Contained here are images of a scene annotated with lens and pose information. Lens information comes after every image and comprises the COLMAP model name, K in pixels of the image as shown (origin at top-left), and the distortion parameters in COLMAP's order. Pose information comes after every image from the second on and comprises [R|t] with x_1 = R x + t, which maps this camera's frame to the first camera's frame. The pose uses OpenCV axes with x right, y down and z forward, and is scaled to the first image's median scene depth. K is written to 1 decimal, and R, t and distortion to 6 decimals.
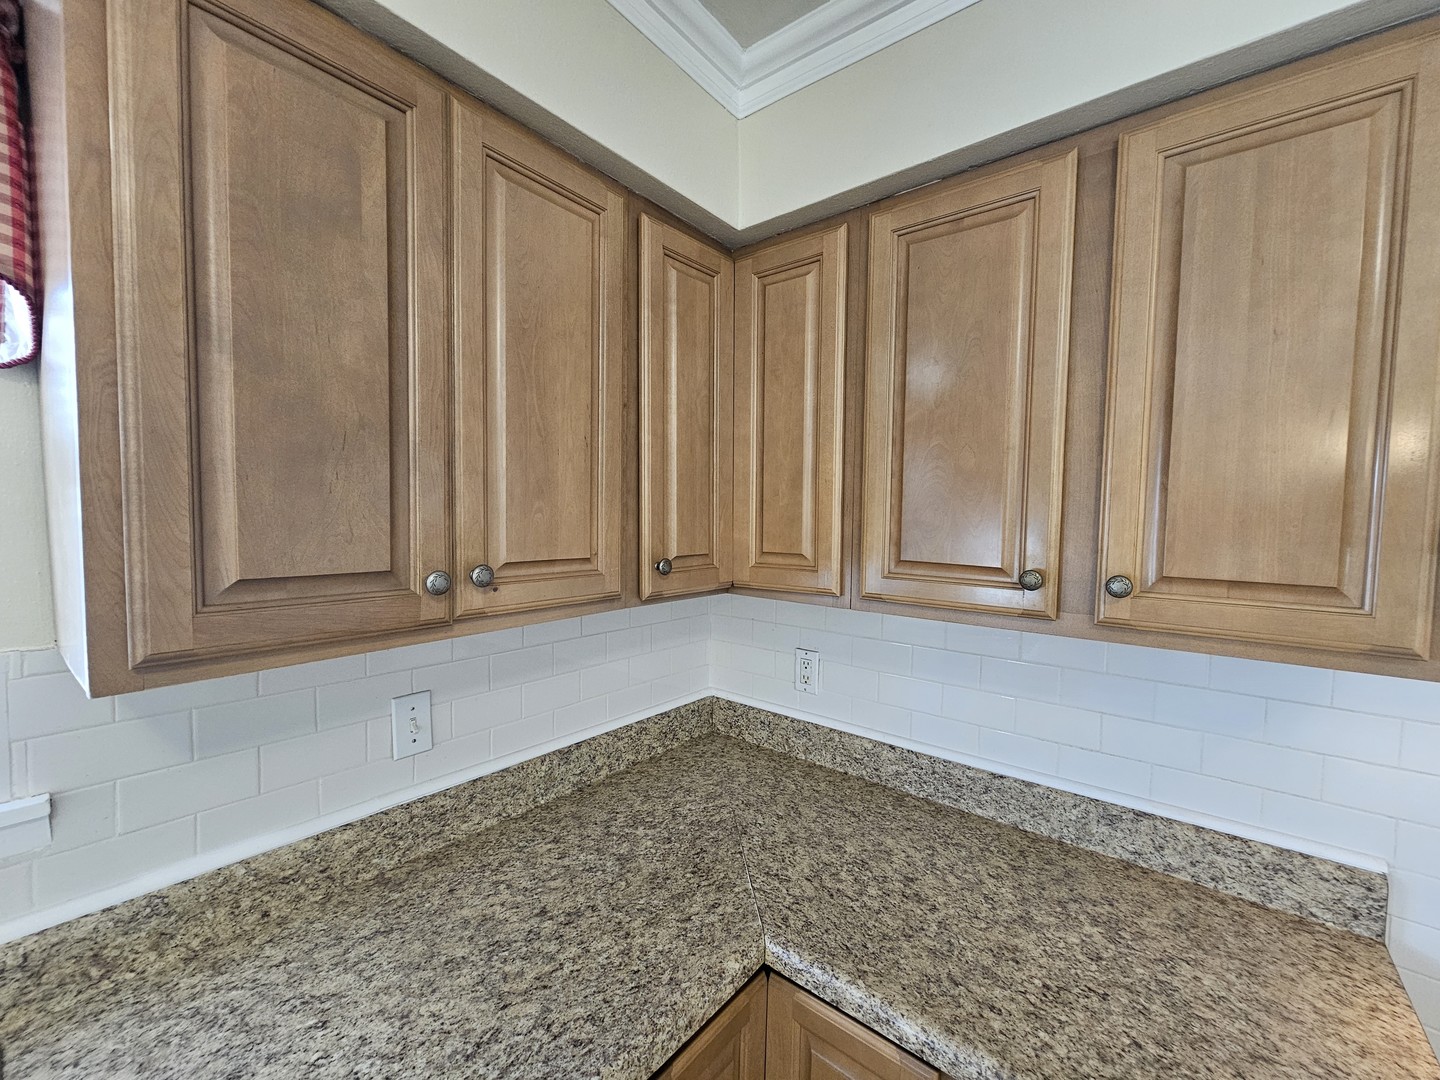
lens RADIAL K [[587.4, 0, 725.5], [0, 587.4, 545.7], [0, 0, 1]] dist [-0.001528, 0.003512]
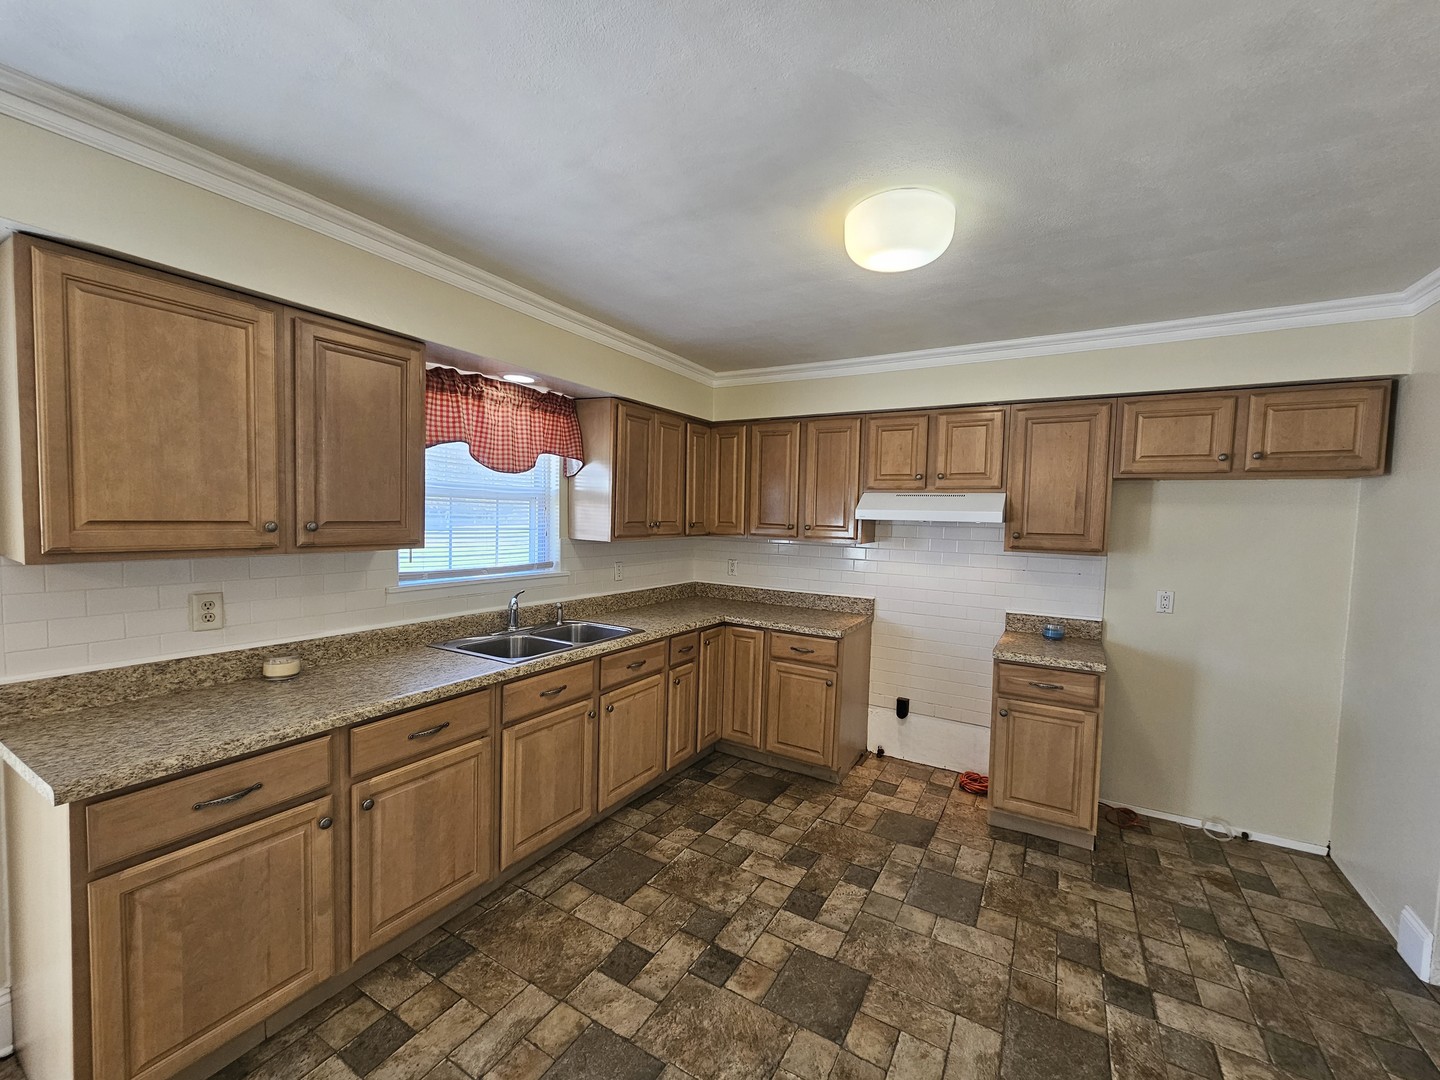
lens RADIAL K [[587.4, 0, 725.5], [0, 587.4, 545.7], [0, 0, 1]] dist [-0.001528, 0.003512]
pose [[0.988638, -0.001928, 0.150301, -0.422329], [0.000620, 0.999962, 0.008751, 0.123552], [-0.150312, -0.008559, 0.988602, -2.349828]]
